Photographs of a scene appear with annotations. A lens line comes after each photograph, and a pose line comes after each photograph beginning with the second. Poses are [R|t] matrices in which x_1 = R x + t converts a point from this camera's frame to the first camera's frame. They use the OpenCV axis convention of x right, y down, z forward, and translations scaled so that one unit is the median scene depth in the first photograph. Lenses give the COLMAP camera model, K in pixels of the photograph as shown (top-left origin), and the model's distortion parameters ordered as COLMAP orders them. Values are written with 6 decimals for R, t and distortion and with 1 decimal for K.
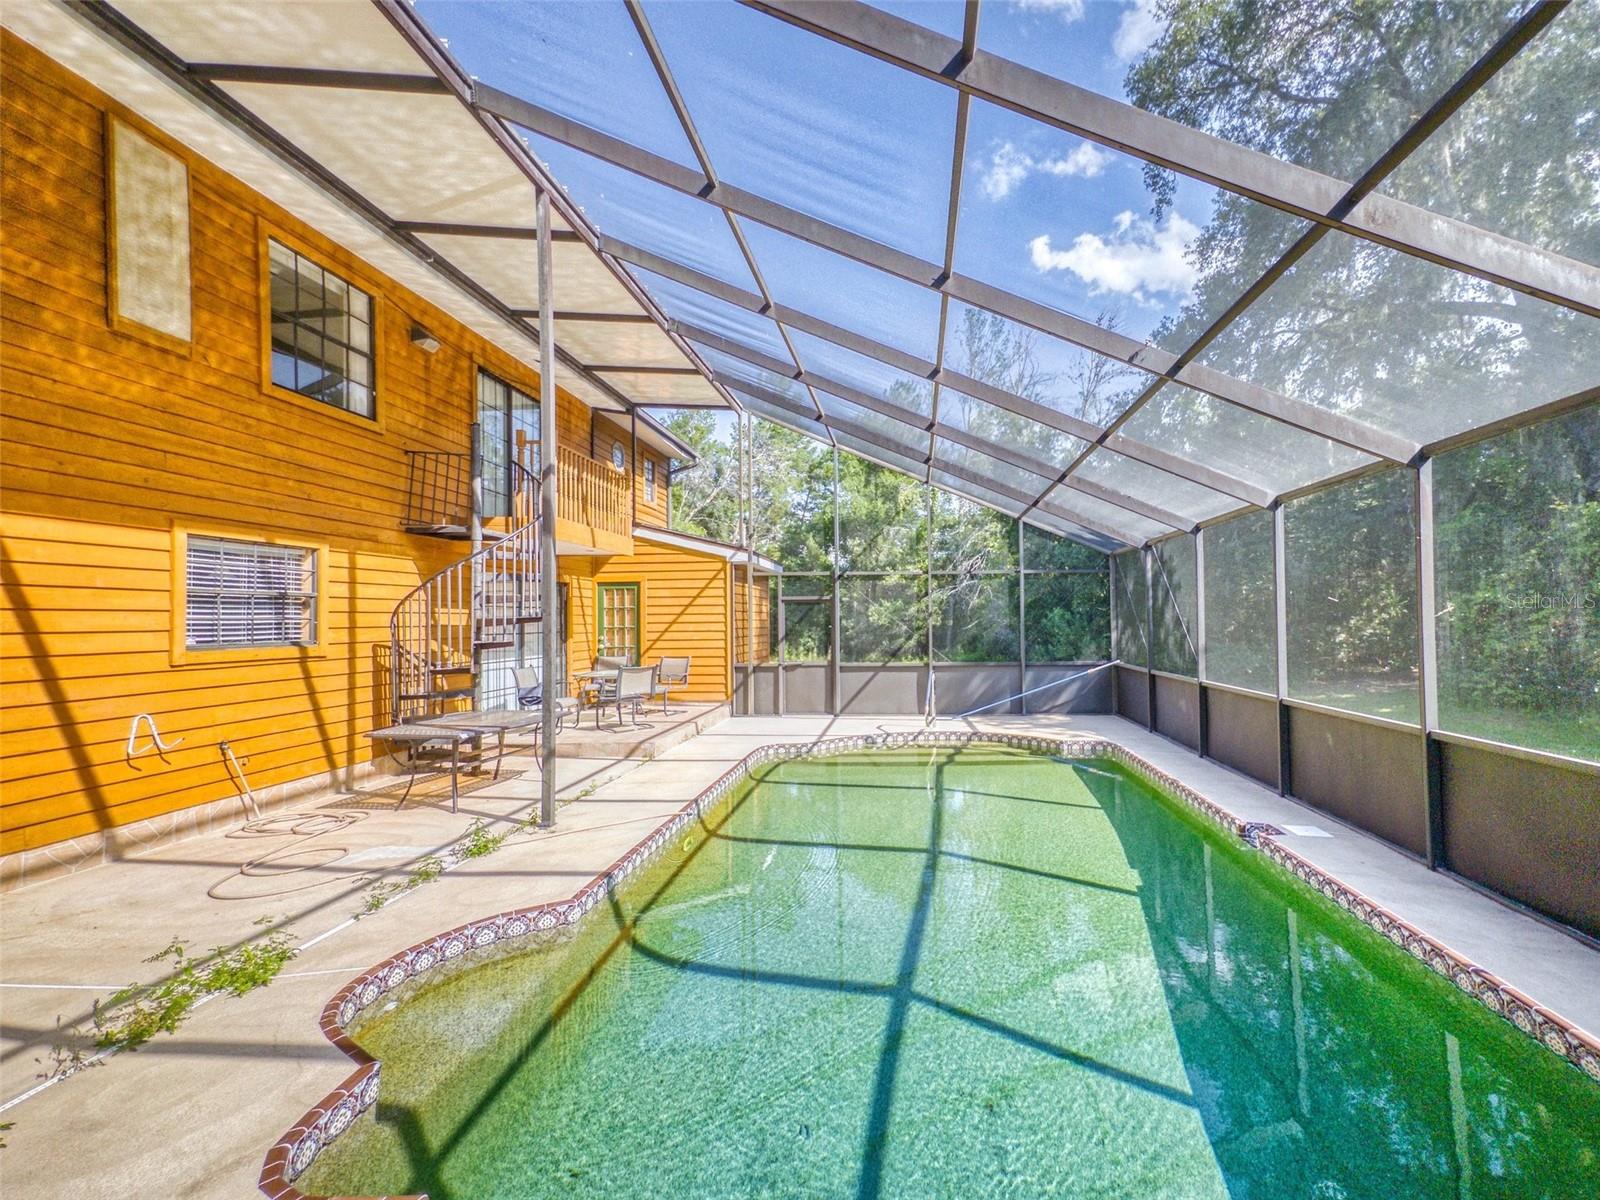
lens RADIAL K [[706.4, 0, 826.8], [0, 706.4, 593.9], [0, 0, 1]] dist [0.001877, 0.000303]
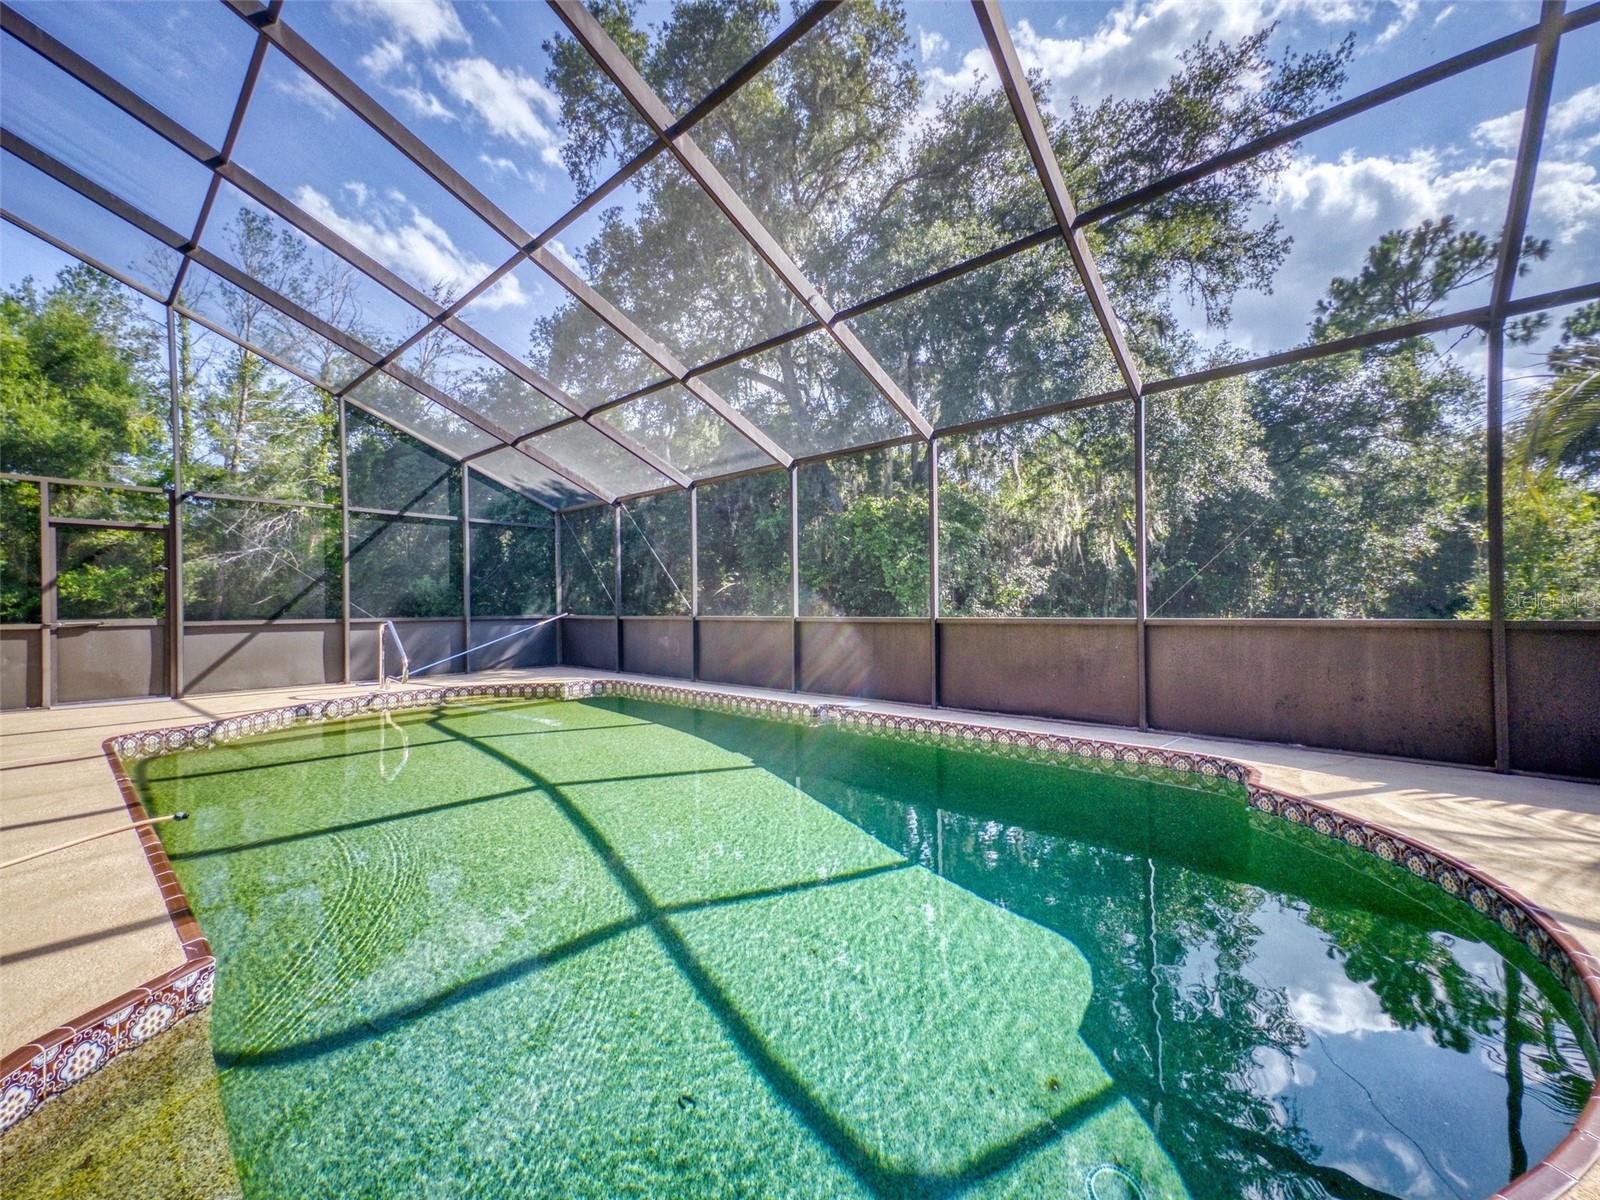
lens RADIAL K [[652.2, 0, 800.0], [0, 652.2, 600.0], [0, 0, 1]] dist [0.002189, 0.000103]
pose [[0.570757, 0.026121, 0.820704, -0.190782], [-0.042148, 0.999108, -0.002487, 0.059288], [-0.820037, -0.033172, 0.571349, 0.144736]]
